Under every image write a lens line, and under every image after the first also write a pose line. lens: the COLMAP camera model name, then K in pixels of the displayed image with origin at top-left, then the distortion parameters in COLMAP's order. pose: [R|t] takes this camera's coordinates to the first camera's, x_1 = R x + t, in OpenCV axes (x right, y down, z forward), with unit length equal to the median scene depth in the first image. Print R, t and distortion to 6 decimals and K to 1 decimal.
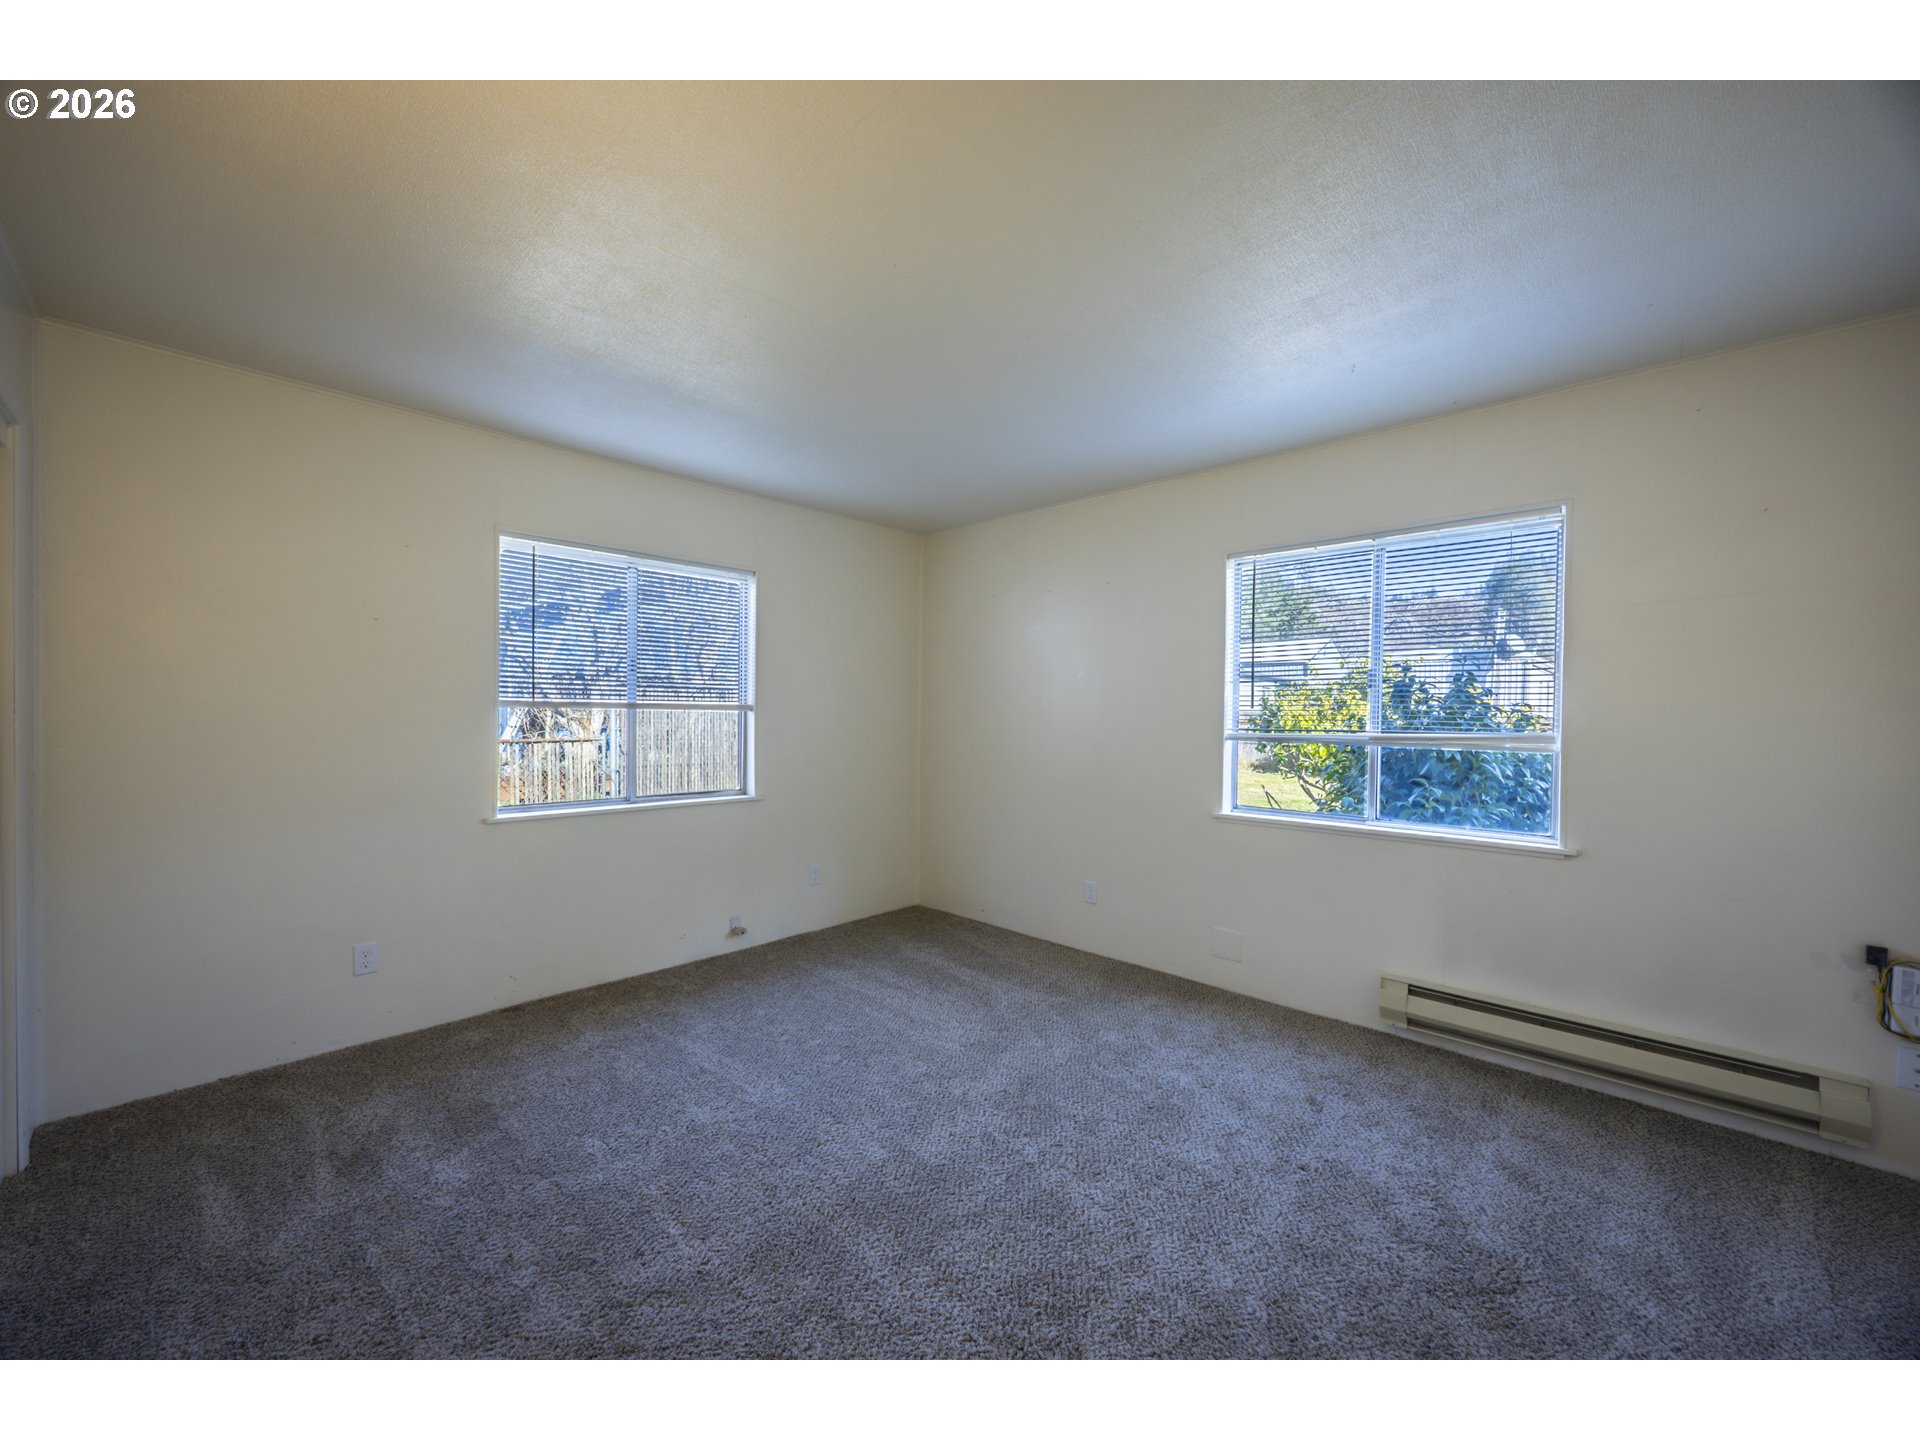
lens RADIAL K [[744.2, 0, 958.3], [0, 744.2, 716.9], [0, 0, 1]] dist [0.000039, -0.000071]
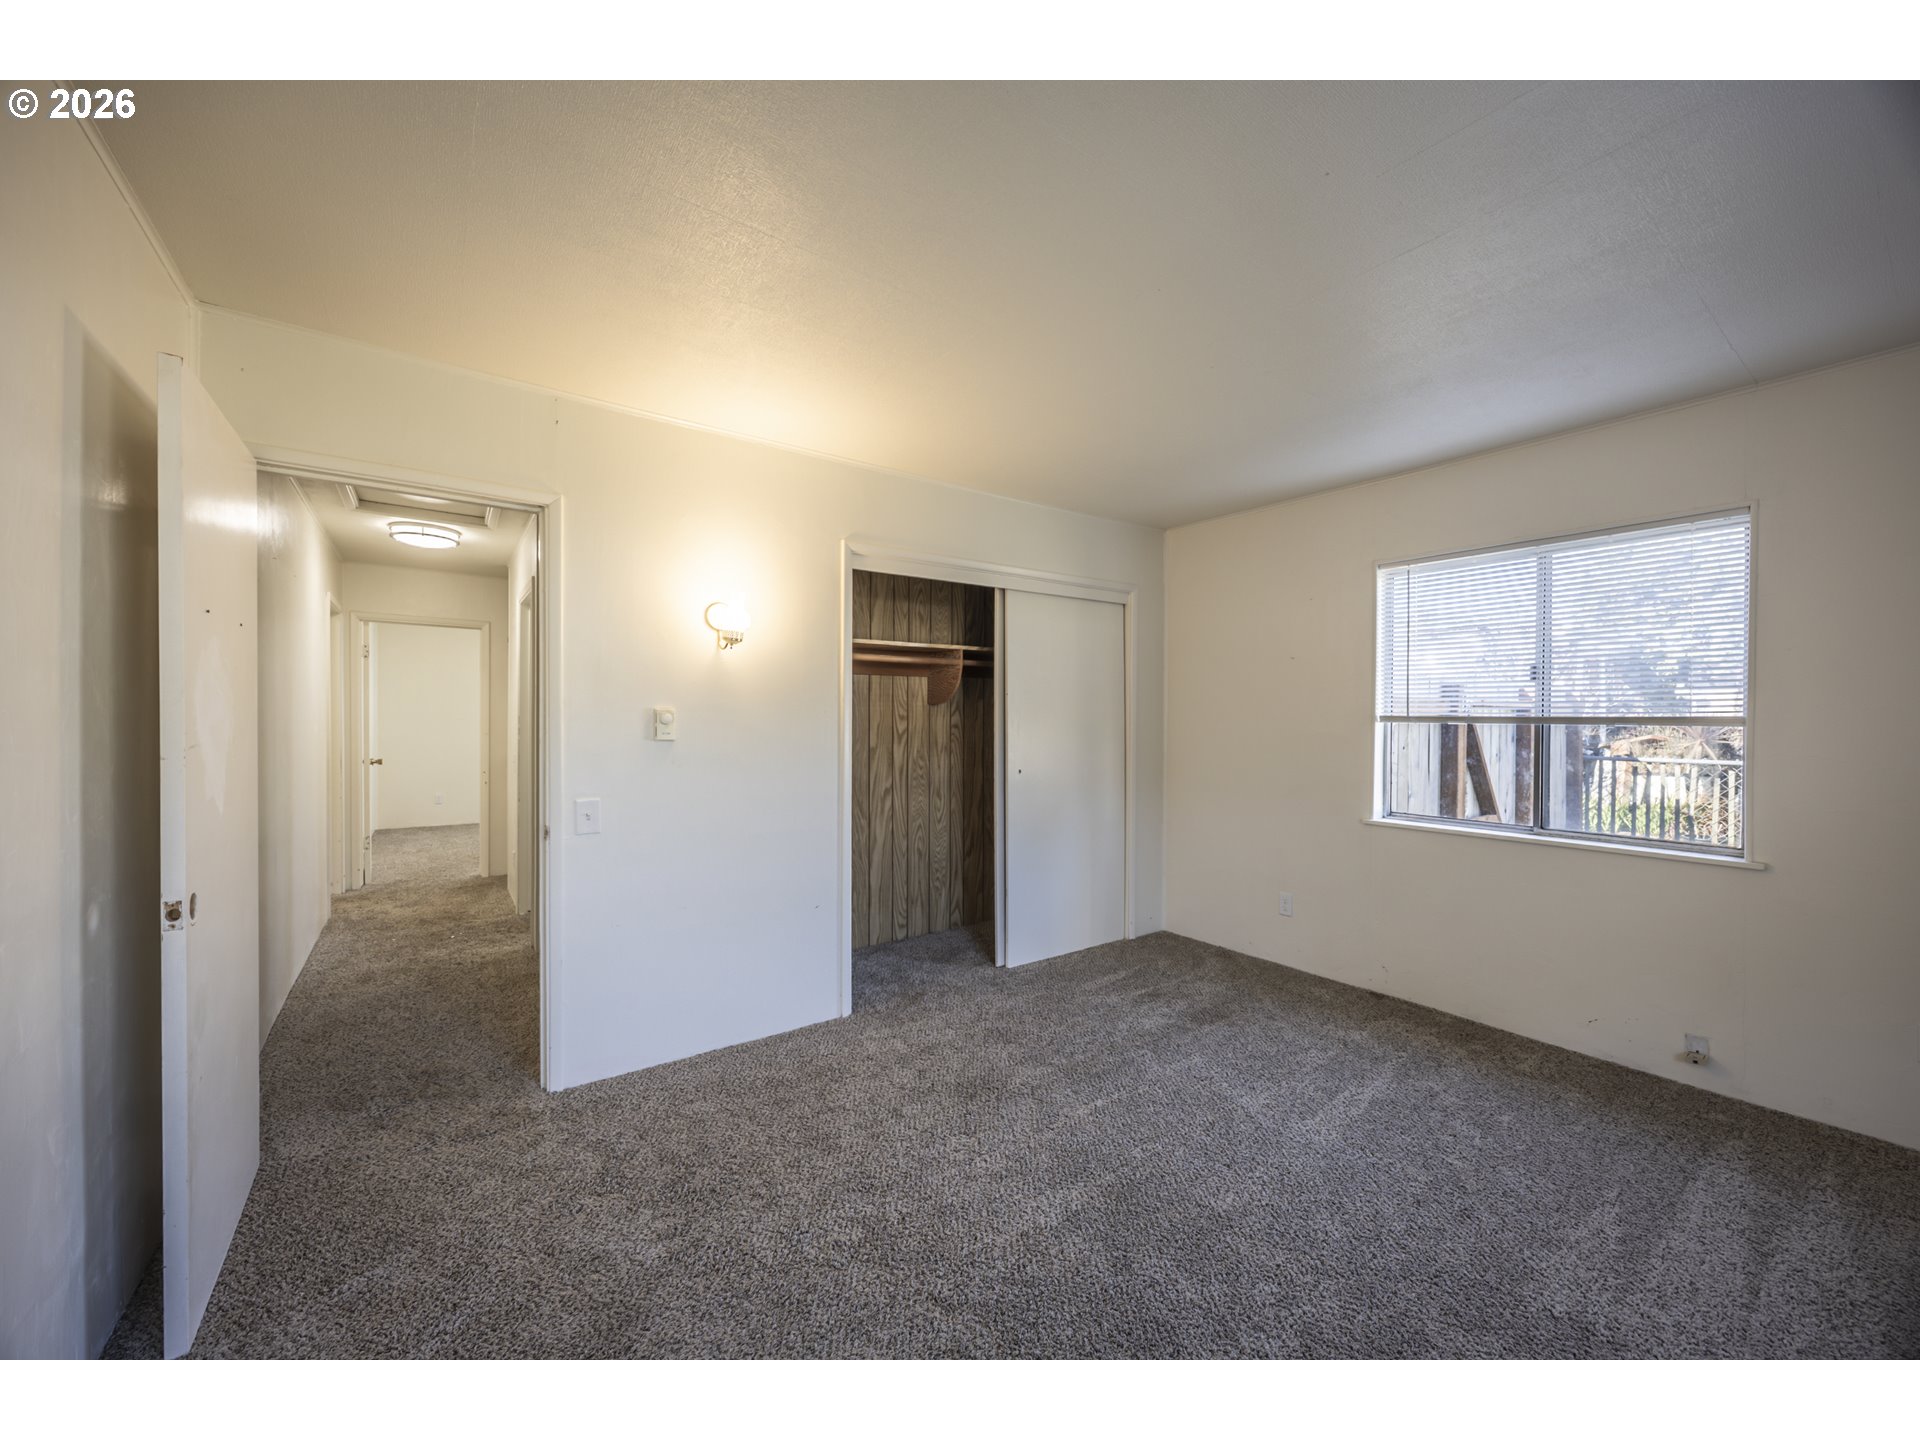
lens RADIAL K [[744.2, 0, 958.8], [0, 744.2, 721.2], [0, 0, 1]] dist [0.000039, -0.000071]
pose [[-0.192422, -0.002838, -0.981308, 0.667843], [-0.012697, 0.999919, -0.000402, -0.006266], [0.981230, 0.012383, -0.192443, 0.657161]]
